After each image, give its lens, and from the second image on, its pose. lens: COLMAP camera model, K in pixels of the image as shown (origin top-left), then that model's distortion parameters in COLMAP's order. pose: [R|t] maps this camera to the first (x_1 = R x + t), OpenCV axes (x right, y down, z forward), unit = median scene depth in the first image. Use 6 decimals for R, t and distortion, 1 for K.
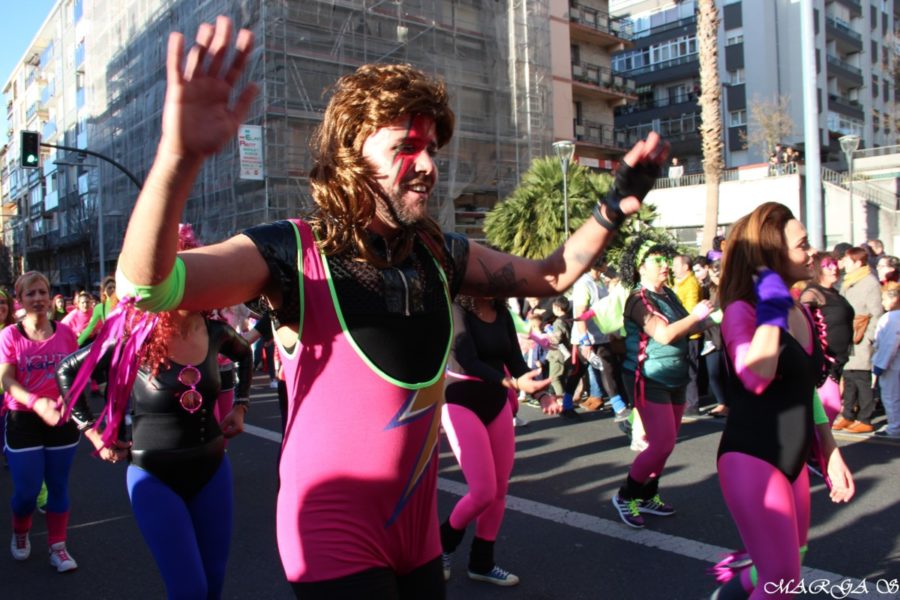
lens RADIAL K [[738.2, 0, 450.0], [0, 738.2, 300.0], [0, 0, 1]] dist [-0.187106, 0.147573]
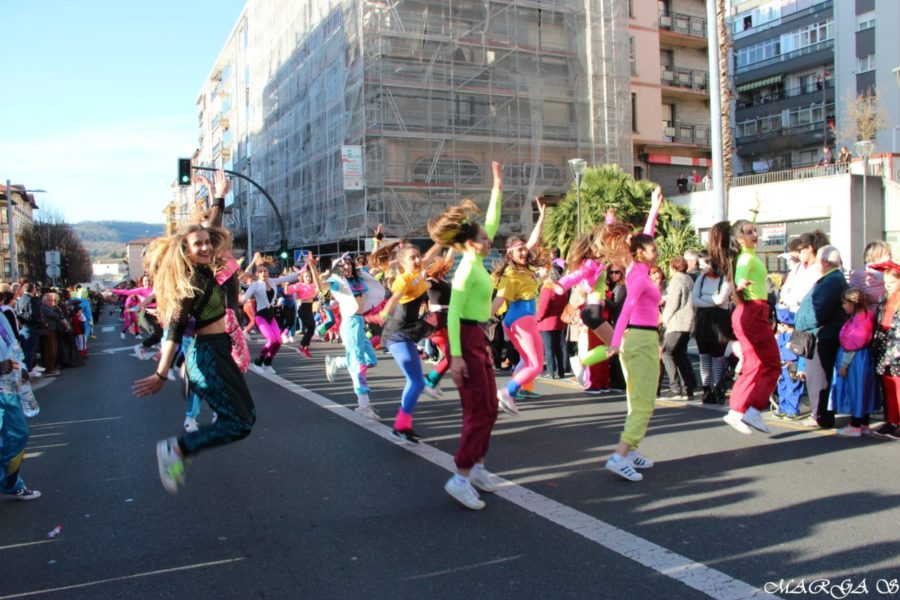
lens RADIAL K [[738.2, 0, 450.0], [0, 738.2, 300.0], [0, 0, 1]] dist [-0.187106, 0.147573]
pose [[0.969613, 0.015610, -0.244145, 0.140409], [-0.010671, 0.999711, 0.021540, -0.005134], [0.244411, -0.018280, 0.969499, -0.124704]]
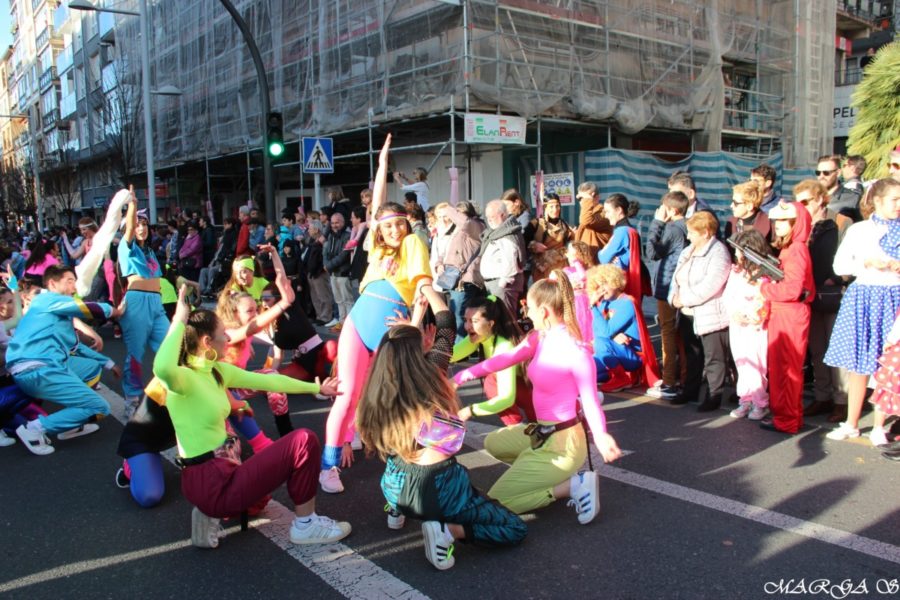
lens RADIAL K [[738.2, 0, 450.0], [0, 738.2, 300.0], [0, 0, 1]] dist [-0.187106, 0.147573]
pose [[0.999728, 0.006955, -0.022257, -0.183806], [-0.004782, 0.995346, 0.096245, 0.004531], [0.022823, -0.096112, 0.995109, 0.316116]]
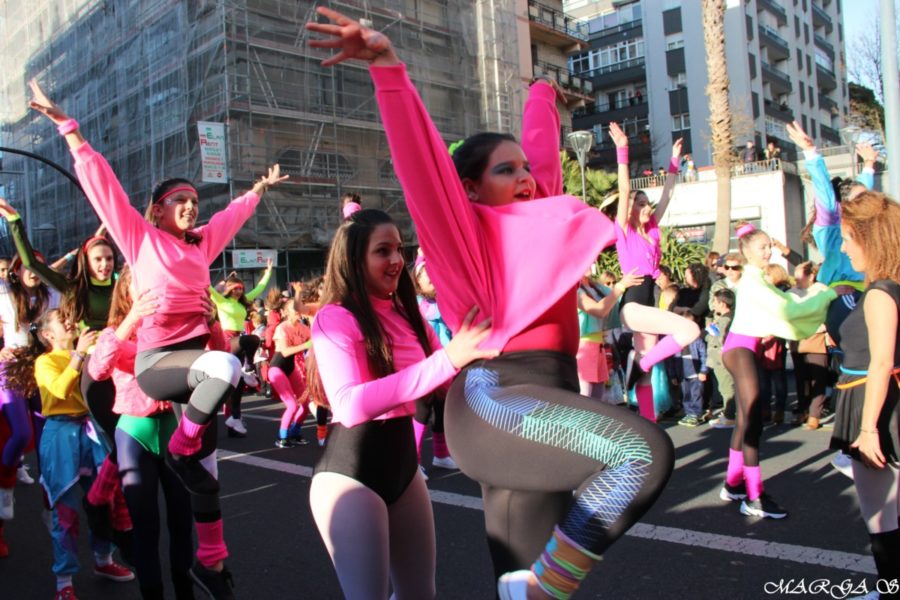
lens RADIAL K [[738.2, 0, 450.0], [0, 738.2, 300.0], [0, 0, 1]] dist [-0.187106, 0.147573]
pose [[0.993095, -0.031729, 0.112939, -0.065632], [0.034005, 0.999254, -0.018285, 0.003163], [-0.112275, 0.021999, 0.993434, 0.063130]]
